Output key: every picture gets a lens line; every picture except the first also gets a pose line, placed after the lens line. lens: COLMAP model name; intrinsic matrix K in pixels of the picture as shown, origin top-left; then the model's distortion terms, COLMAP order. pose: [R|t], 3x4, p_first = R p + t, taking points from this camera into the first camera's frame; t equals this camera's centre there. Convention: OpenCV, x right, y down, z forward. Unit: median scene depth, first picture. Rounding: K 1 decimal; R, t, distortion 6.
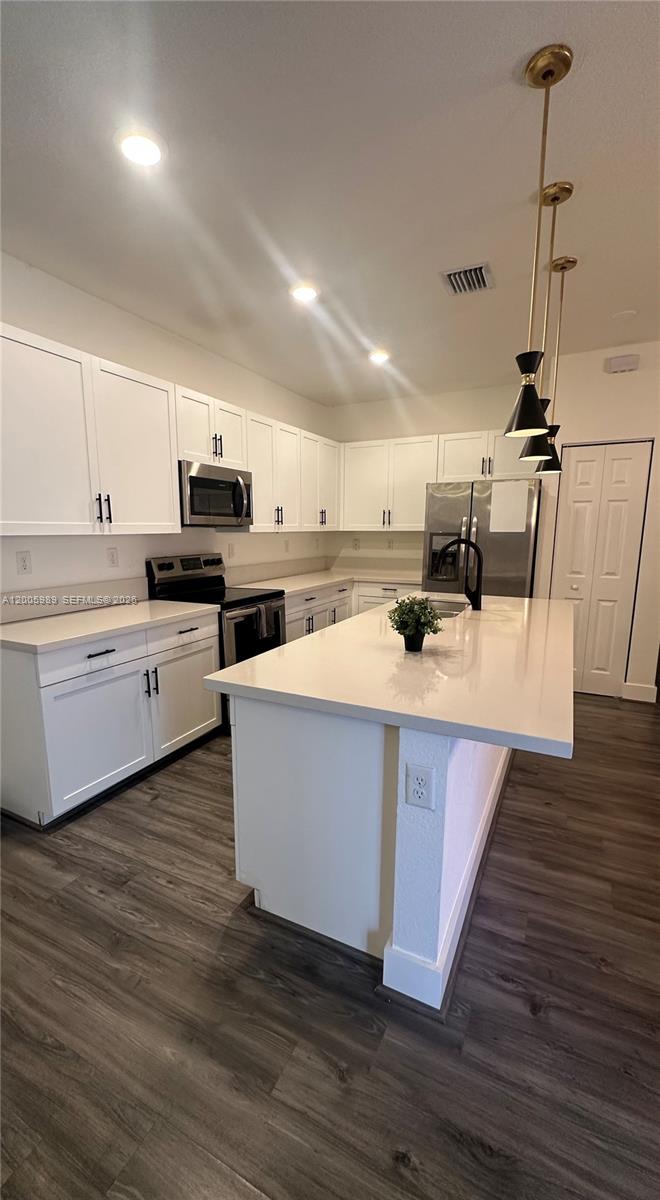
lens RADIAL K [[481.3, 0, 329.2], [0, 481.3, 612.1], [0, 0, 1]] dist [0.000339, 0.000148]
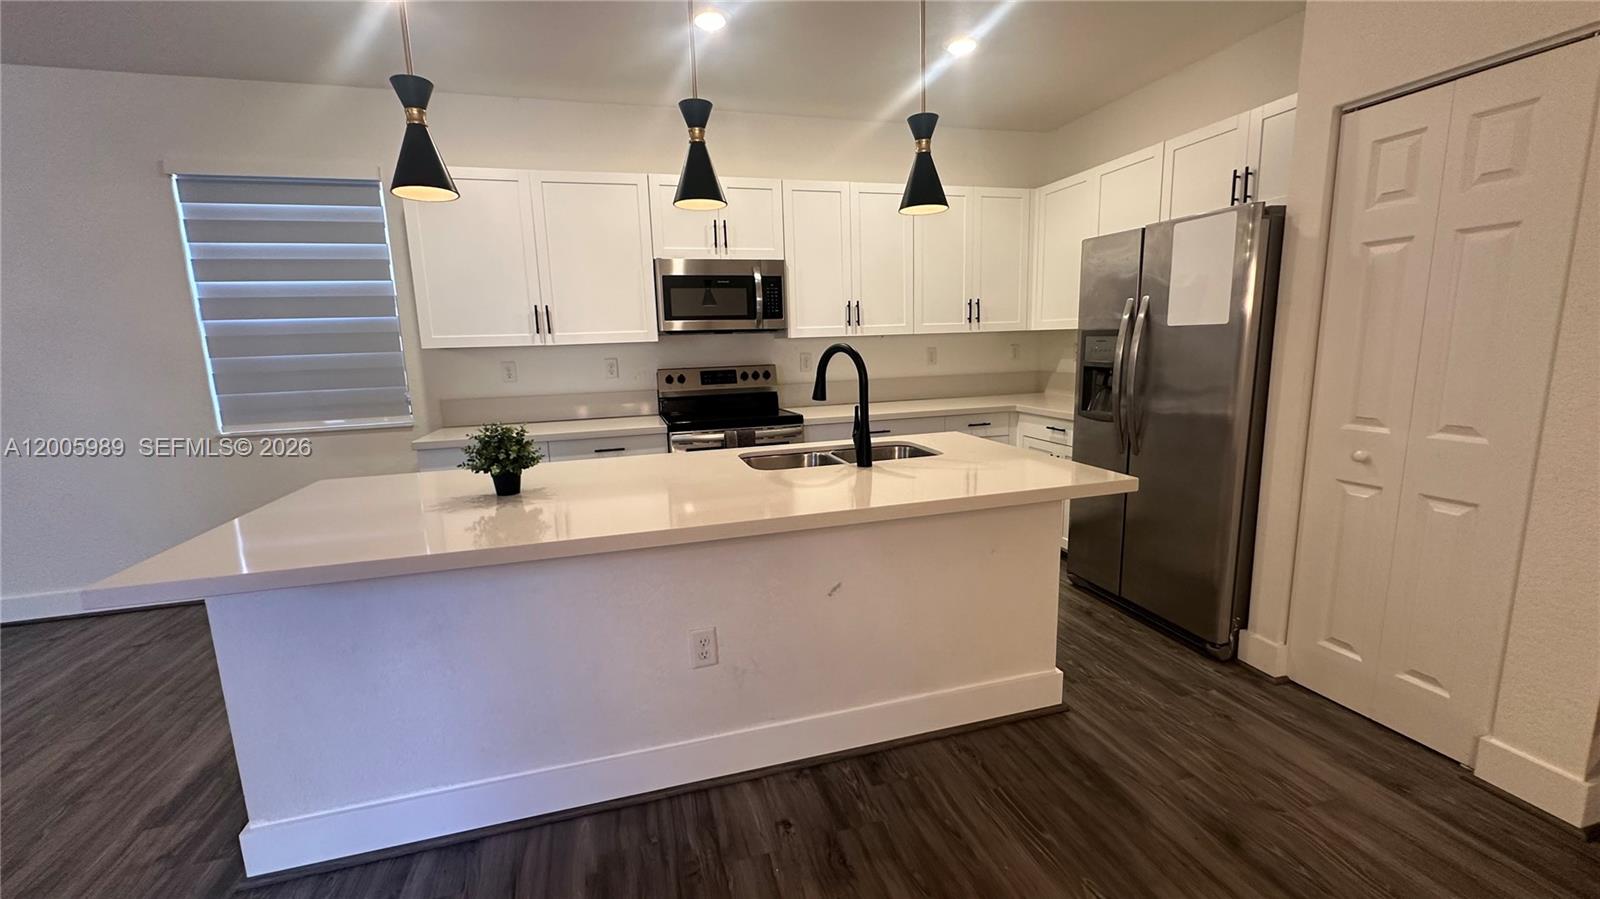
lens RADIAL K [[641.9, 0, 804.9], [0, 641.9, 439.1], [0, 0, 1]] dist [-0.000830, -0.000092]
pose [[0.693668, 0.091815, -0.714419, 0.589124], [-0.094256, 0.994884, 0.036340, -0.043161], [0.714101, 0.042130, 0.698773, 0.298444]]
